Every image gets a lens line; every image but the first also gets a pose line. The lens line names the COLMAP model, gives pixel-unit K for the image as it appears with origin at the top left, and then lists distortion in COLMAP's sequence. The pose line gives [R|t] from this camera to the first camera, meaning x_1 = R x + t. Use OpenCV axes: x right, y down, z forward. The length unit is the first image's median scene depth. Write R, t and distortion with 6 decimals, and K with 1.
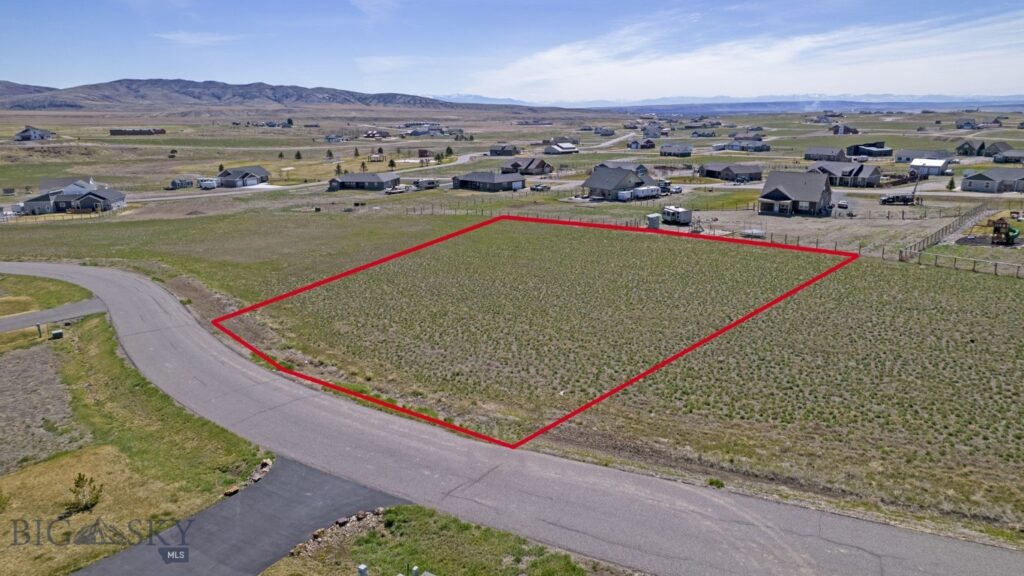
lens RADIAL K [[653.2, 0, 512.8], [0, 653.2, 275.9], [0, 0, 1]] dist [-0.073926, 0.066990]
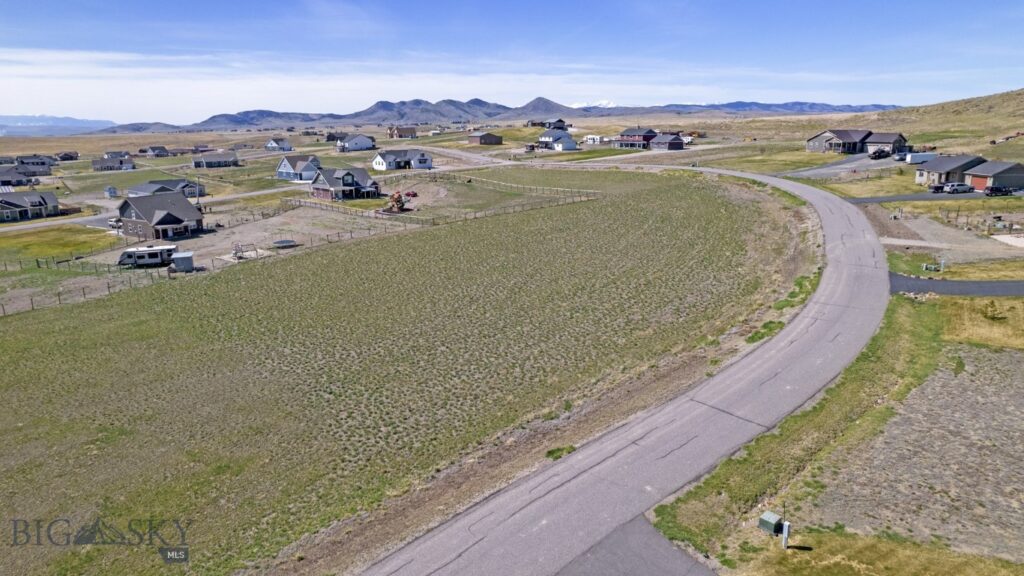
lens RADIAL K [[653.2, 0, 511.1], [0, 653.2, 283.8], [0, 0, 1]] dist [-0.073926, 0.066990]
pose [[-0.079354, -0.227150, 0.970621, -0.170797], [0.259100, 0.935527, 0.240119, -0.040378], [-0.962585, 0.270542, -0.015383, 0.170351]]
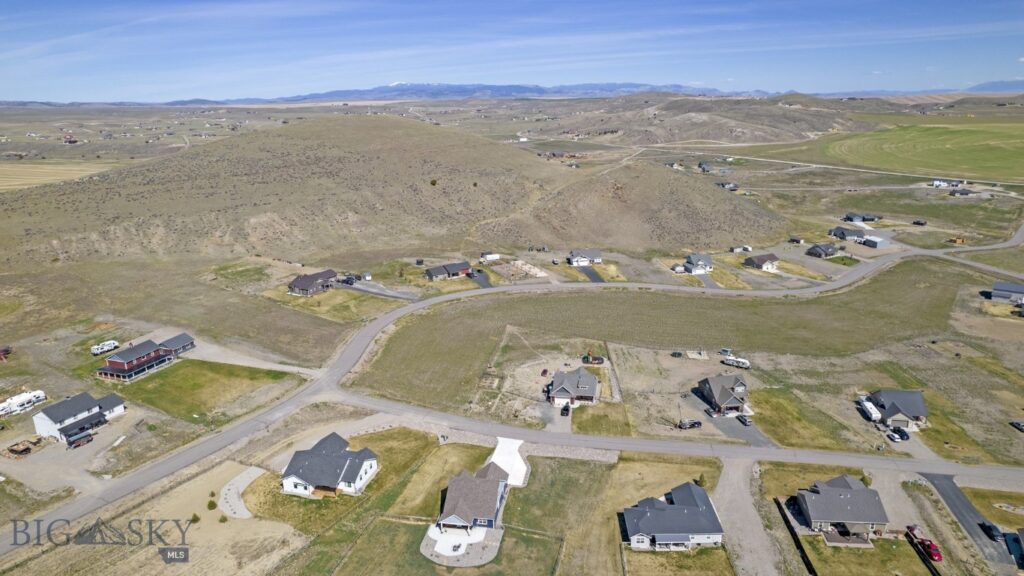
lens RADIAL K [[653.2, 0, 512.1], [0, 653.2, 284.7], [0, 0, 1]] dist [-0.073926, 0.066990]
pose [[-0.734487, 0.209840, -0.645365, 0.538133], [-0.140749, 0.883209, 0.447360, -0.295371], [0.663867, 0.419415, -0.619170, 0.472802]]
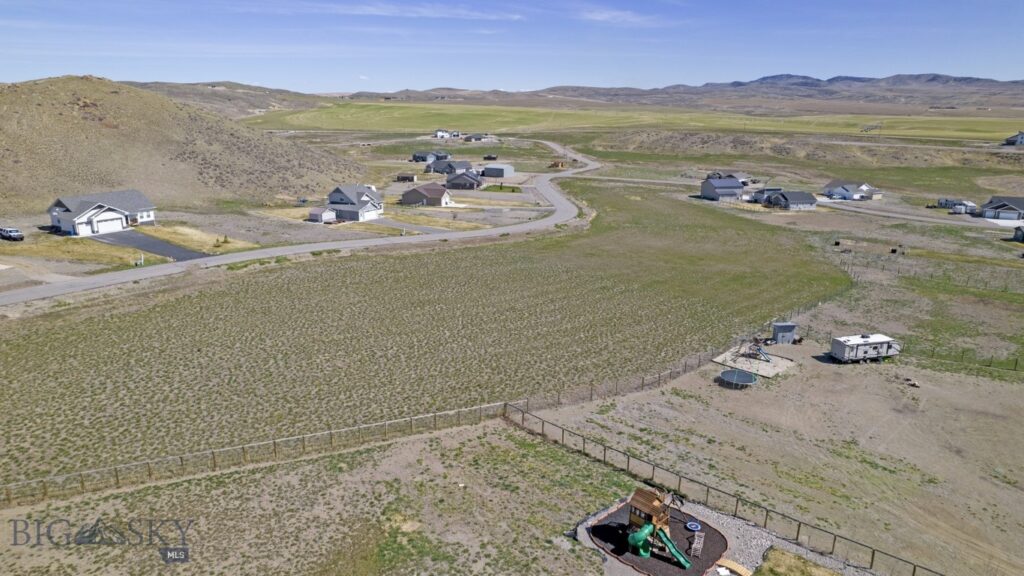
lens RADIAL K [[653.2, 0, 512.1], [0, 653.2, 282.3], [0, 0, 1]] dist [-0.073926, 0.066990]
pose [[0.039183, 0.273217, -0.961154, 0.239745], [-0.251964, 0.933512, 0.255088, -0.066263], [0.966943, 0.232181, 0.105419, 0.172015]]
